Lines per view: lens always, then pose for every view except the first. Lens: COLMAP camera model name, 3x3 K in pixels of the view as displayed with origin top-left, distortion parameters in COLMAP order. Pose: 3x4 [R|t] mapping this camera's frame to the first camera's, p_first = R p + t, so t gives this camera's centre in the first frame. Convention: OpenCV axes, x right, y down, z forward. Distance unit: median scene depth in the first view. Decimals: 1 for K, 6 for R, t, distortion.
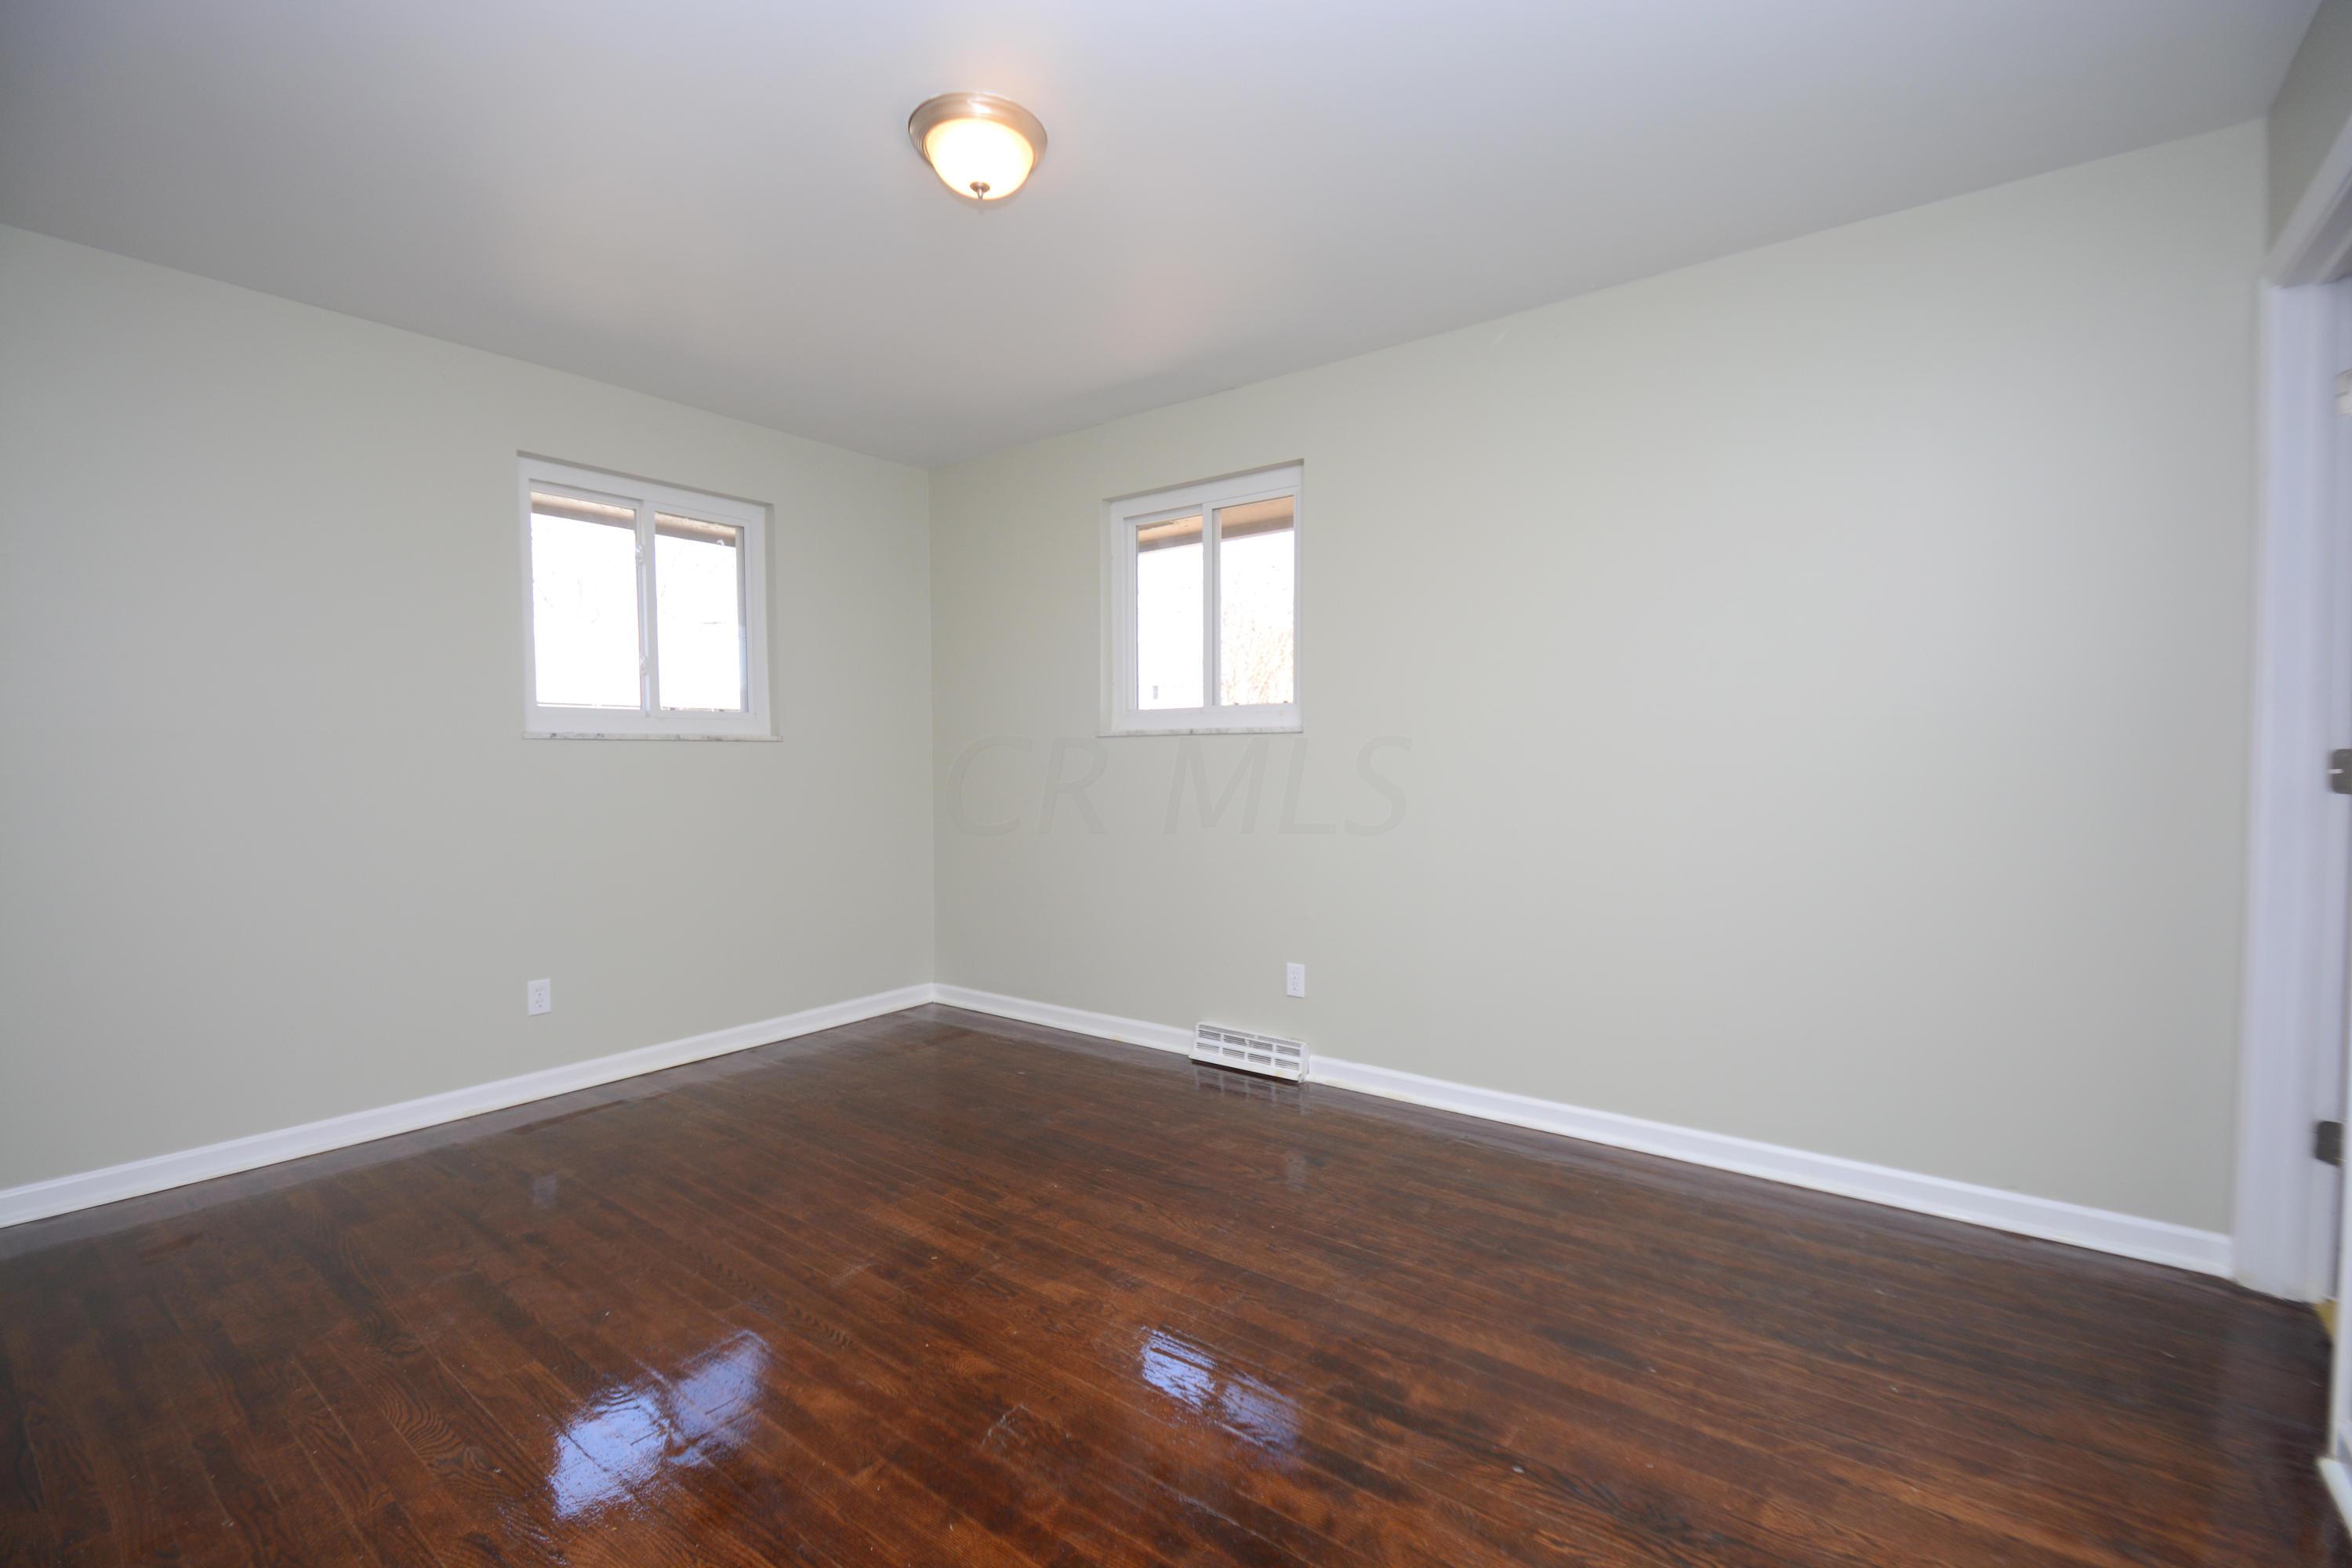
lens RADIAL K [[1029.7, 0, 1159.2], [0, 1029.7, 771.9], [0, 0, 1]] dist [0.001269, -0.005691]
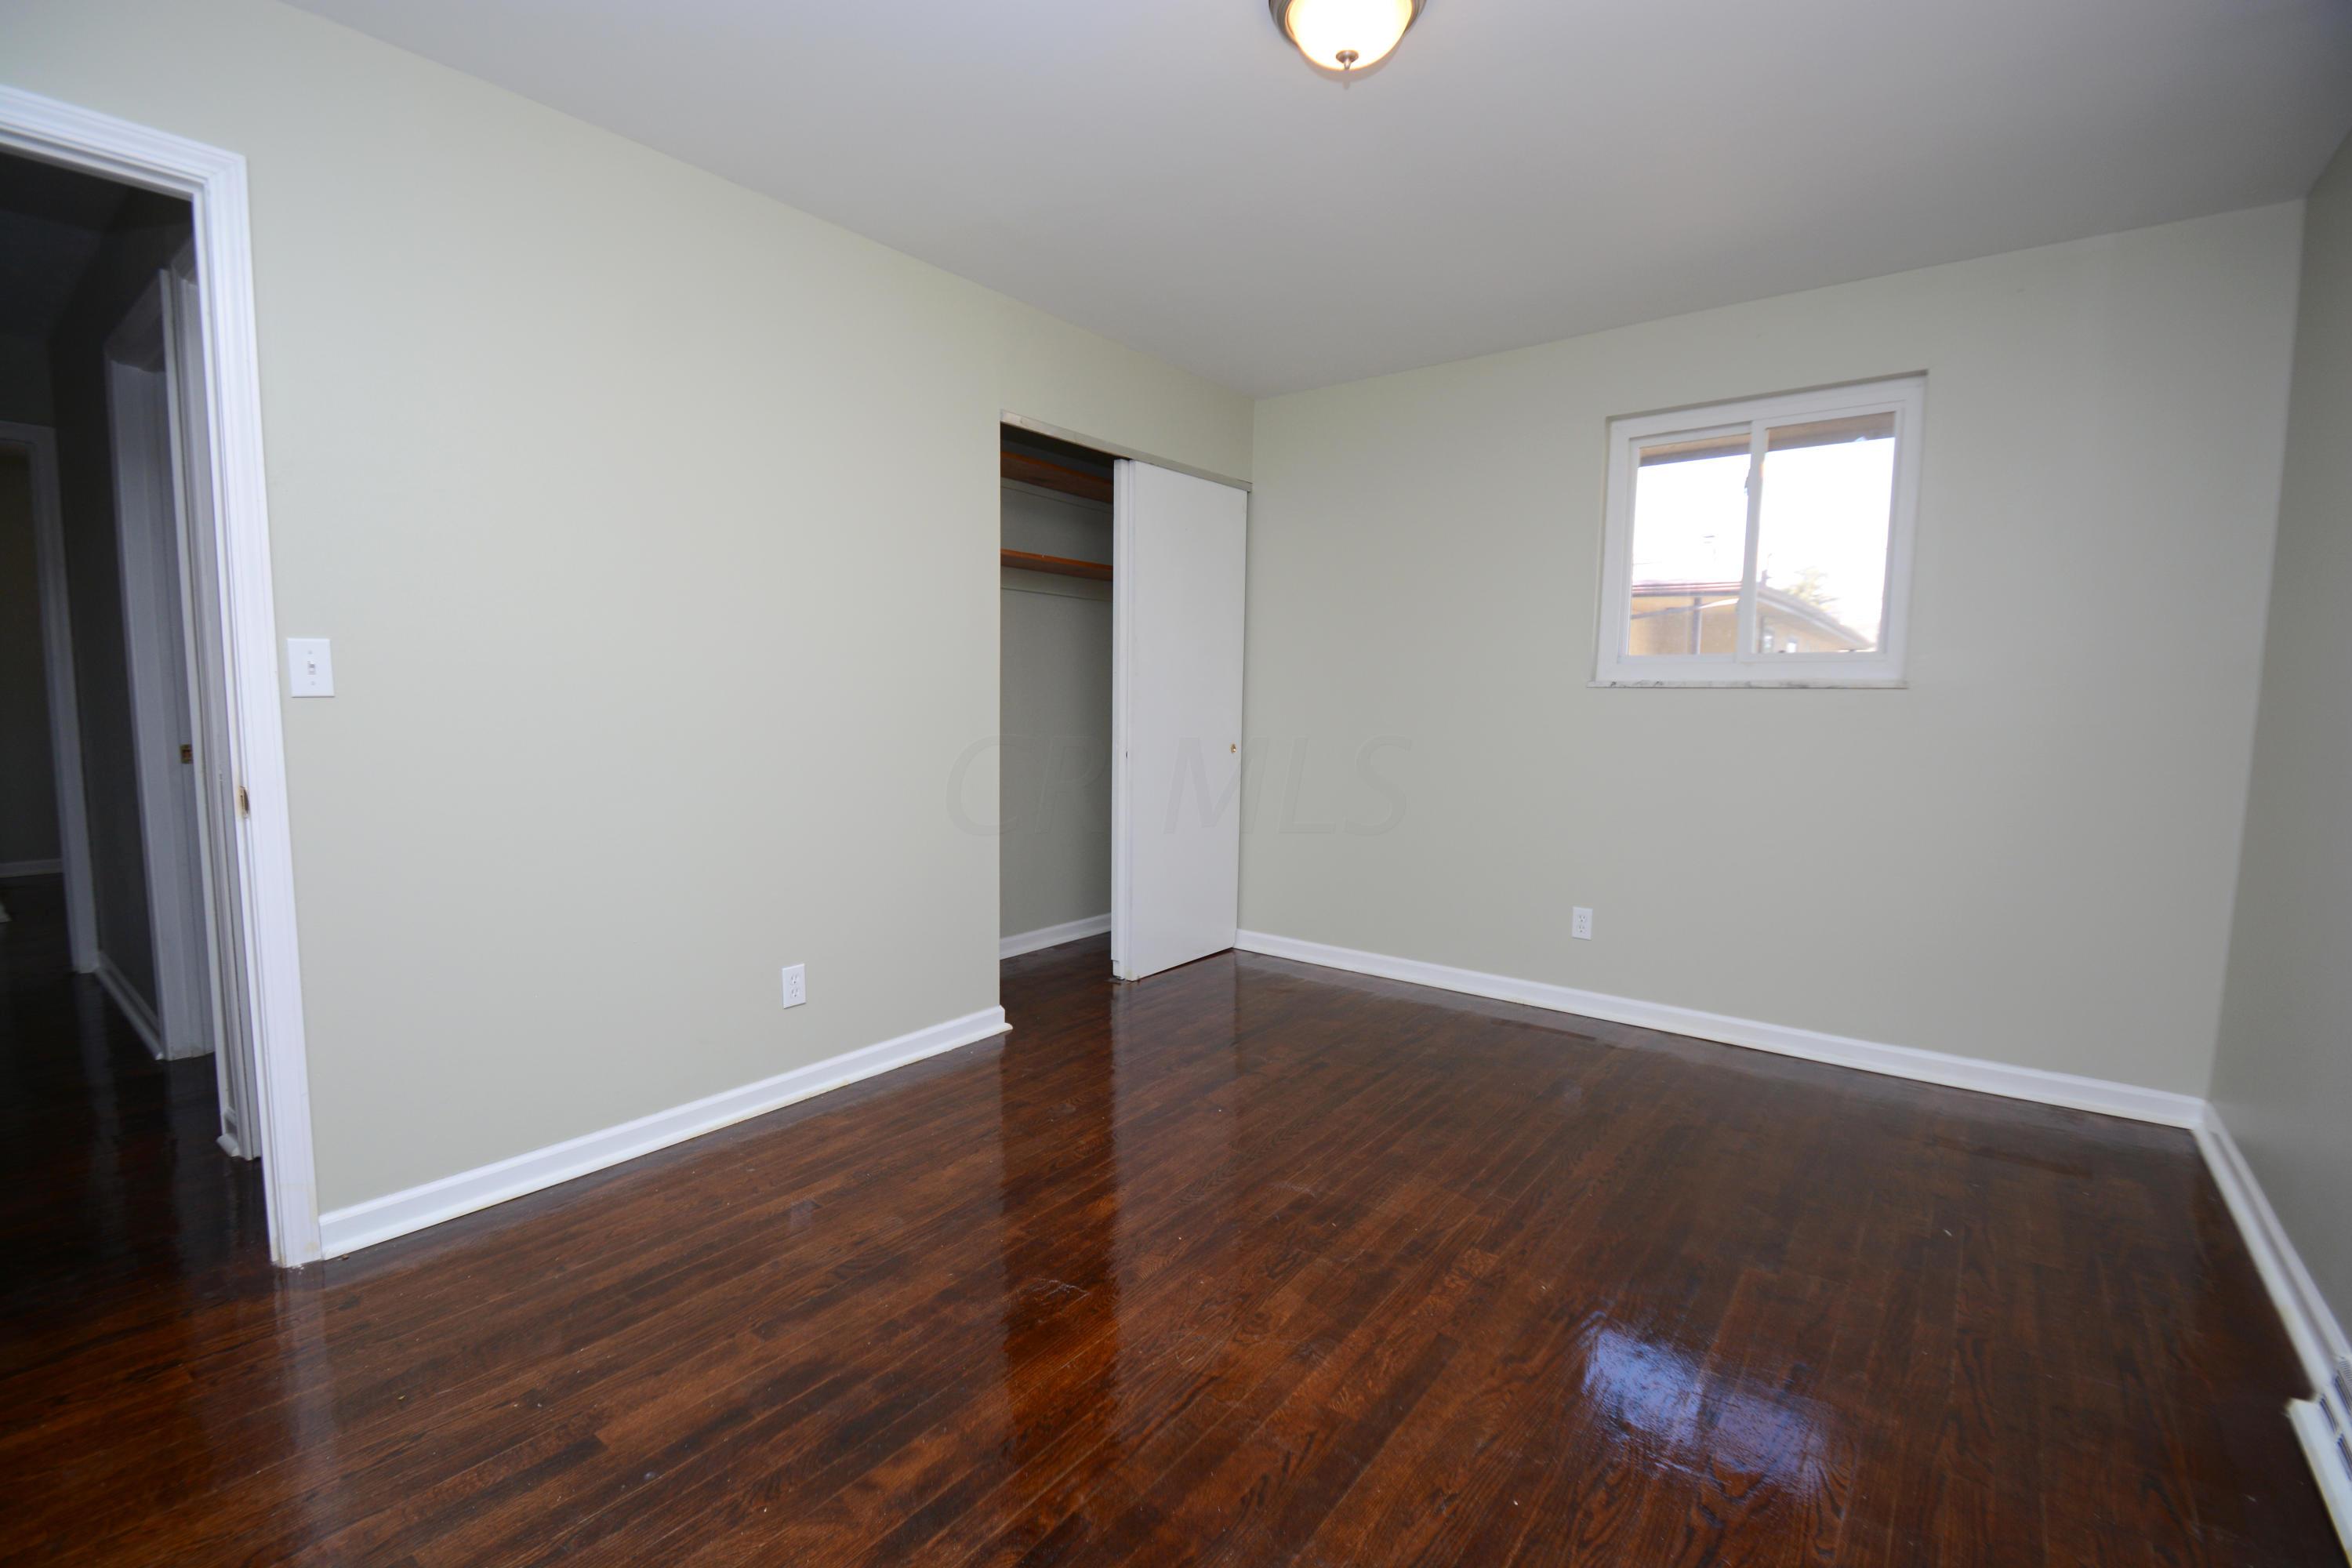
lens RADIAL K [[1029.7, 0, 1173.9], [0, 1029.7, 798.3], [0, 0, 1]] dist [0.001269, -0.005691]
pose [[-0.007840, 0.107210, -0.994206, 0.435358], [-0.023995, 0.993930, 0.107369, -0.019580], [0.999681, 0.024698, -0.005220, 0.515538]]
